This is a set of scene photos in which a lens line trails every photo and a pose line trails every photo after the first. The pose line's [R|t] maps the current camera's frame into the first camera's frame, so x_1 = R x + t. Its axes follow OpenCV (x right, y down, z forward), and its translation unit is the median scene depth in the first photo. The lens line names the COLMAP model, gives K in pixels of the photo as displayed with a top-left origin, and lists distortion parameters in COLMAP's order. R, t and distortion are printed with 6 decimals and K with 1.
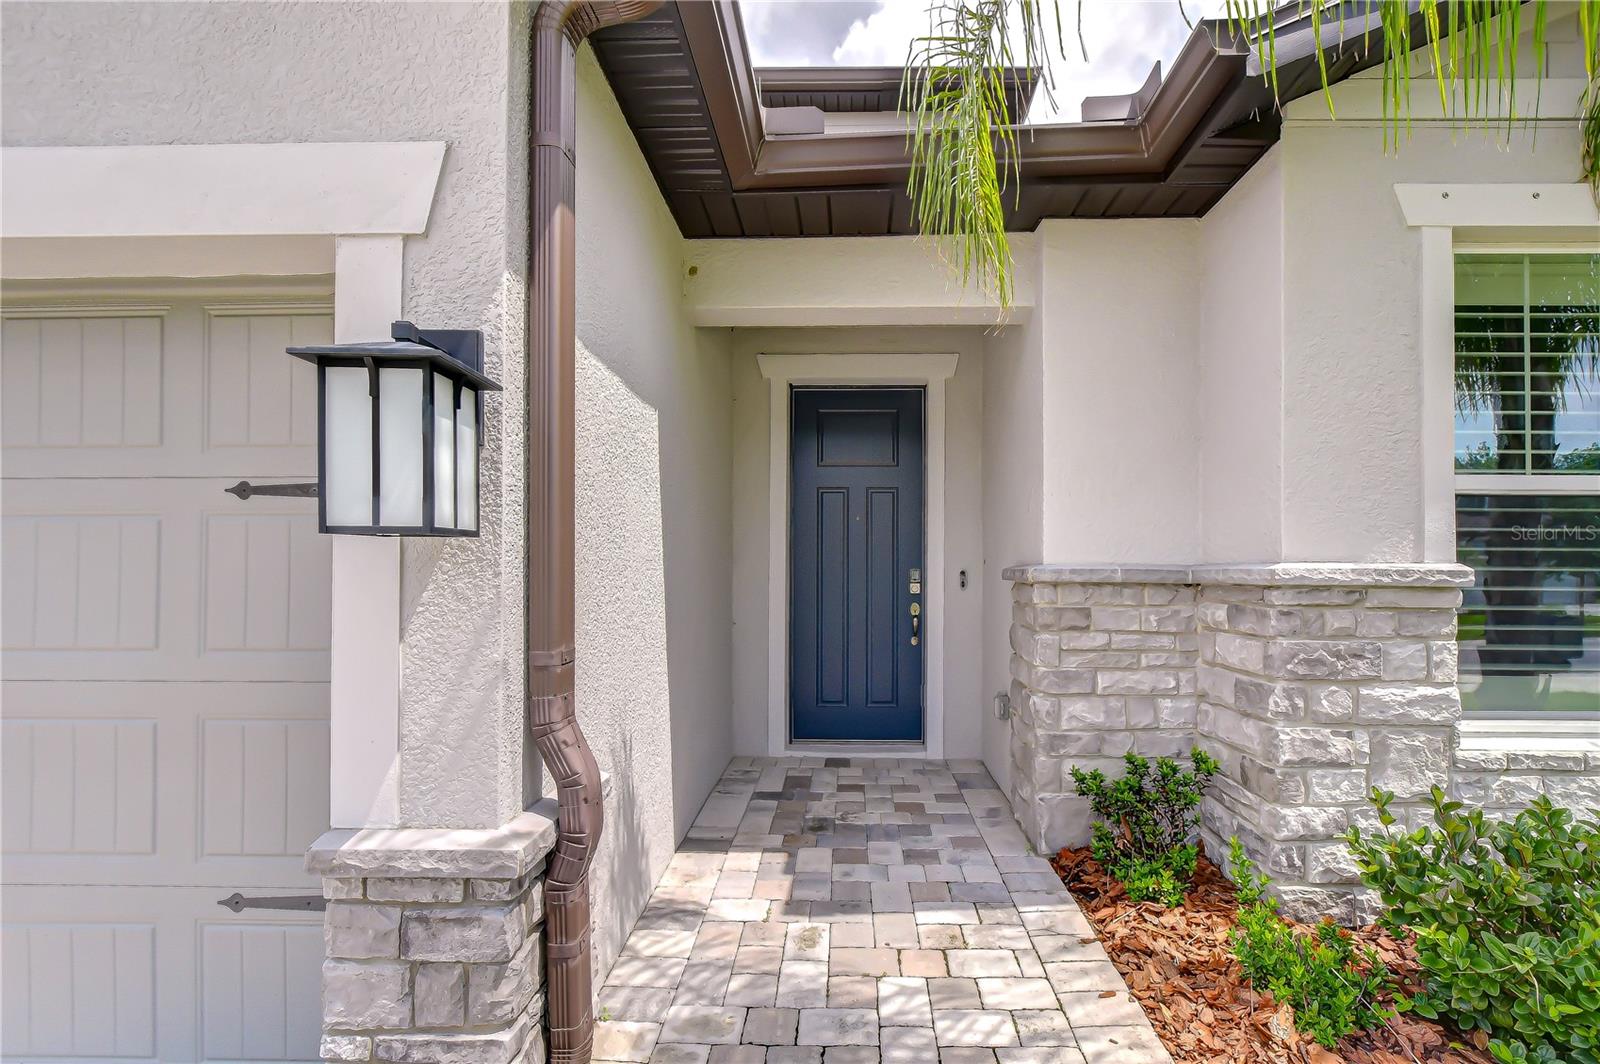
lens RADIAL K [[753.1, 0, 804.1], [0, 753.1, 569.4], [0, 0, 1]] dist [0.018283, -0.015146]
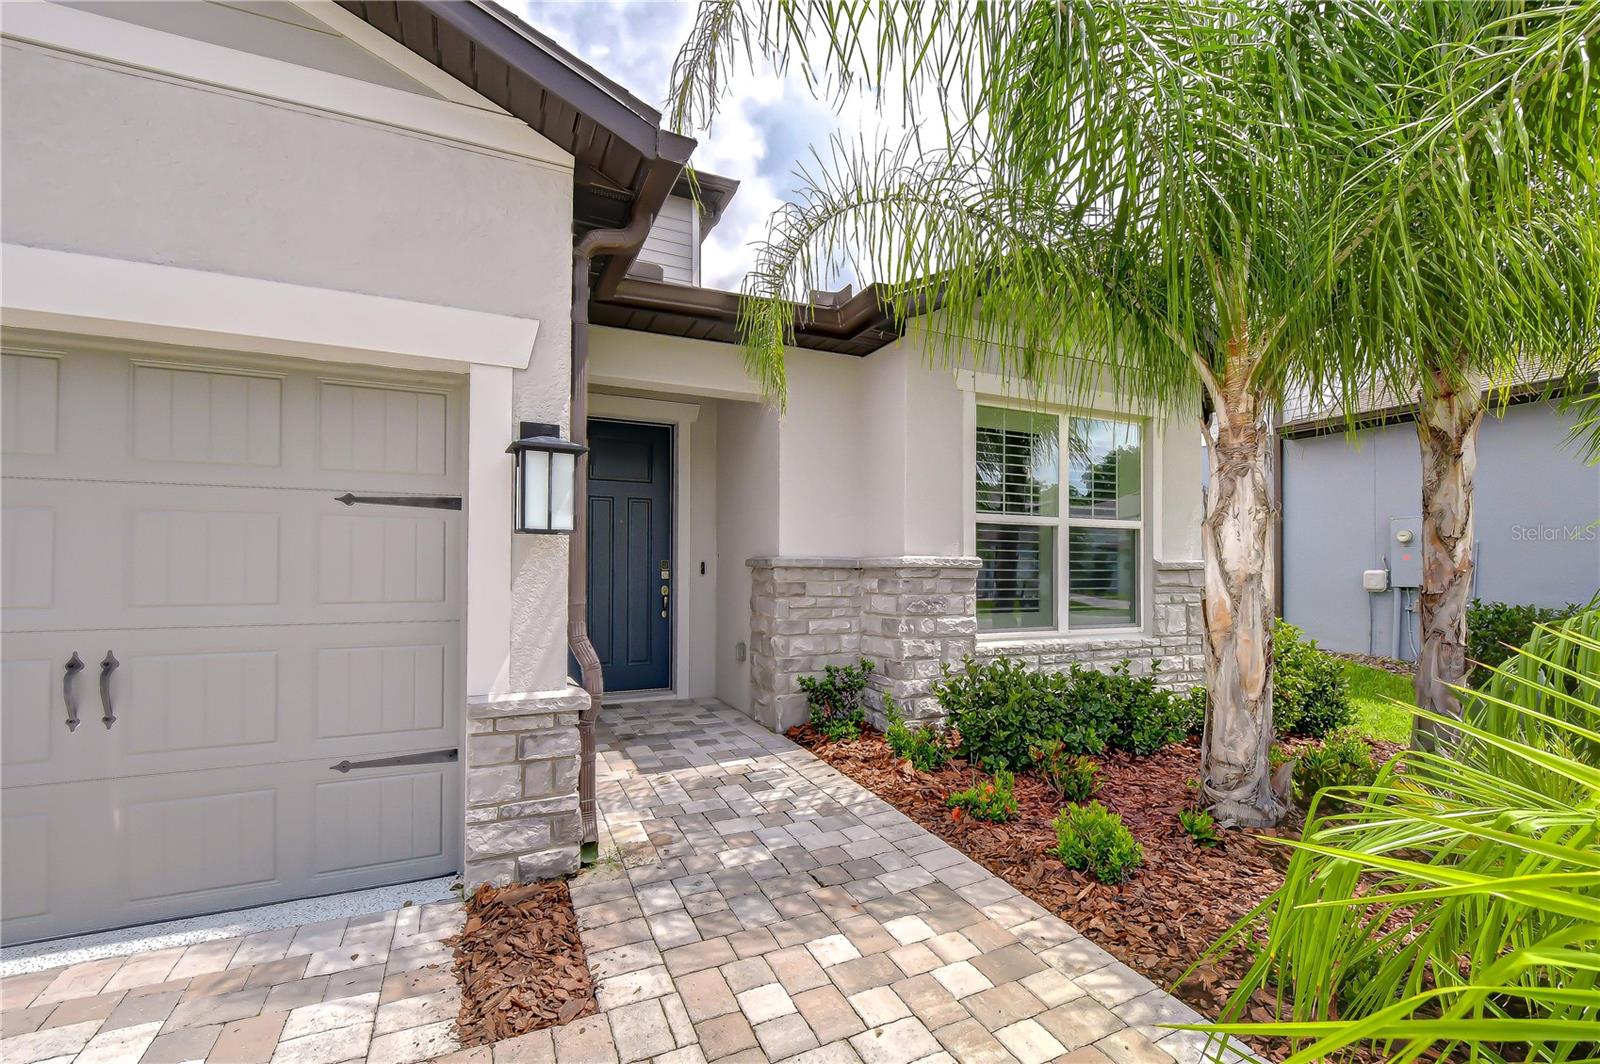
lens RADIAL K [[728.9, 0, 800.4], [0, 728.9, 570.4], [0, 0, 1]] dist [0.000824, -0.000310]
pose [[0.898300, 0.002479, 0.439375, -0.418159], [-0.004672, 0.999981, 0.003909, 0.022092], [-0.439357, -0.005565, 0.898295, -0.546019]]
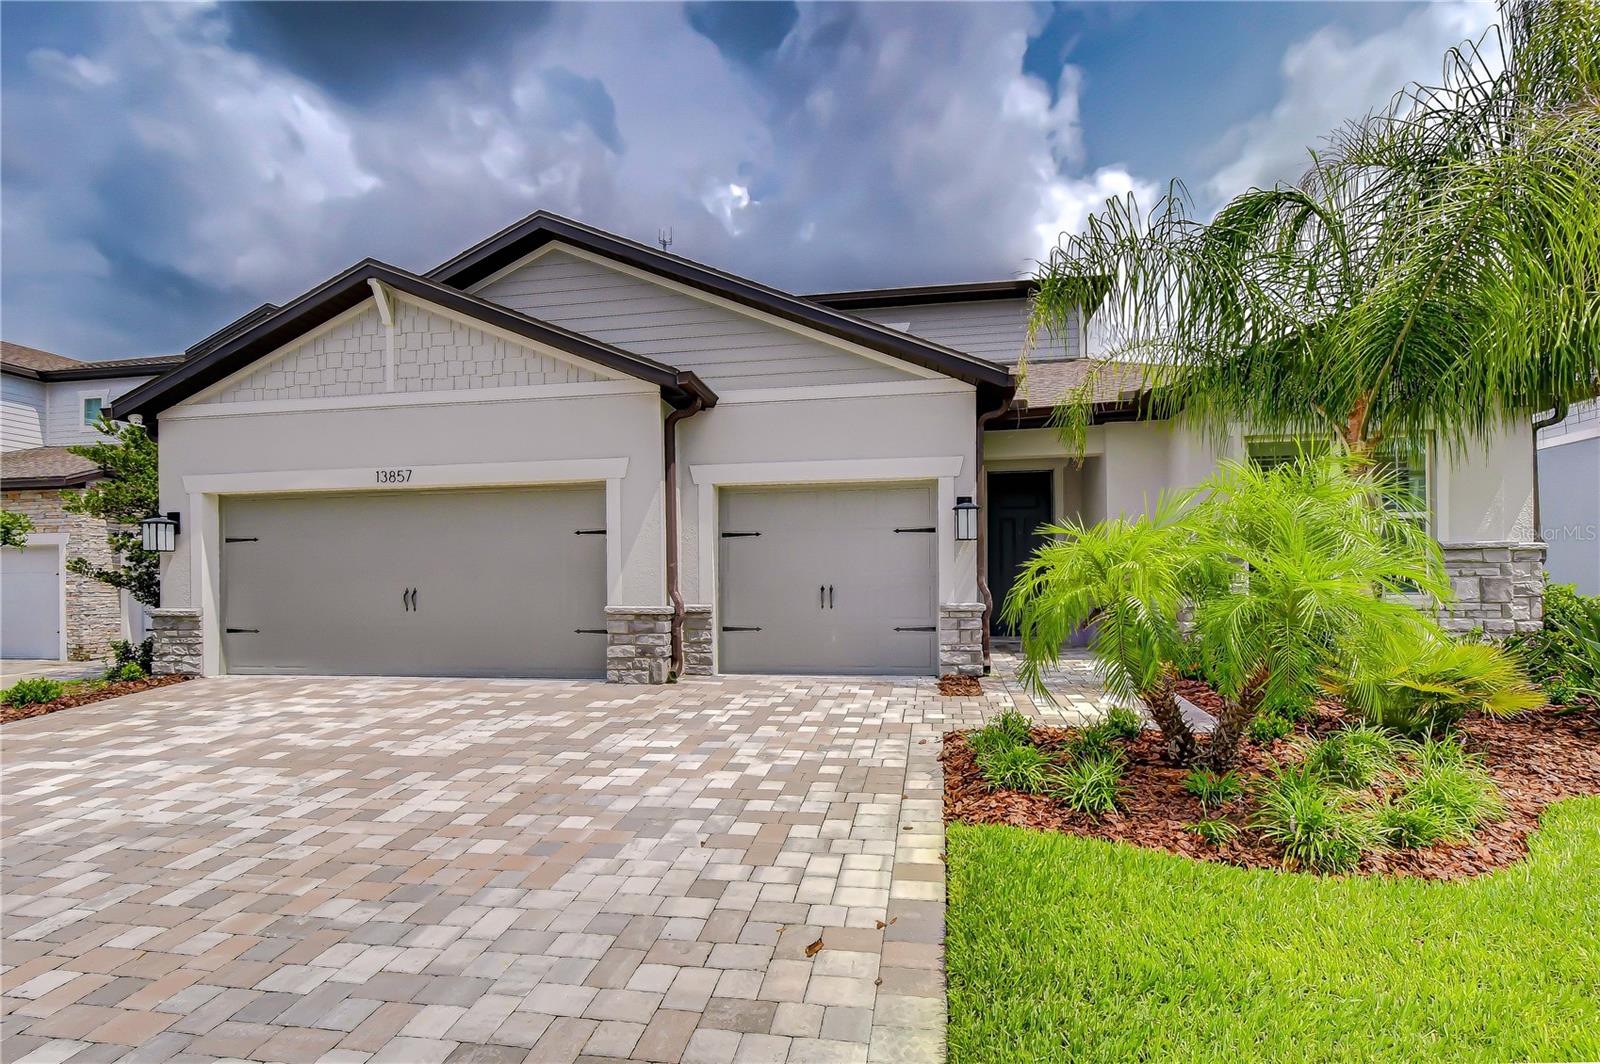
lens RADIAL K [[728.9, 0, 800.4], [0, 728.9, 570.4], [0, 0, 1]] dist [0.000824, -0.000310]
pose [[0.989750, -0.011855, -0.142316, -0.516704], [0.011566, 0.999929, -0.002861, 0.087011], [0.142340, 0.001186, 0.989817, -2.252987]]
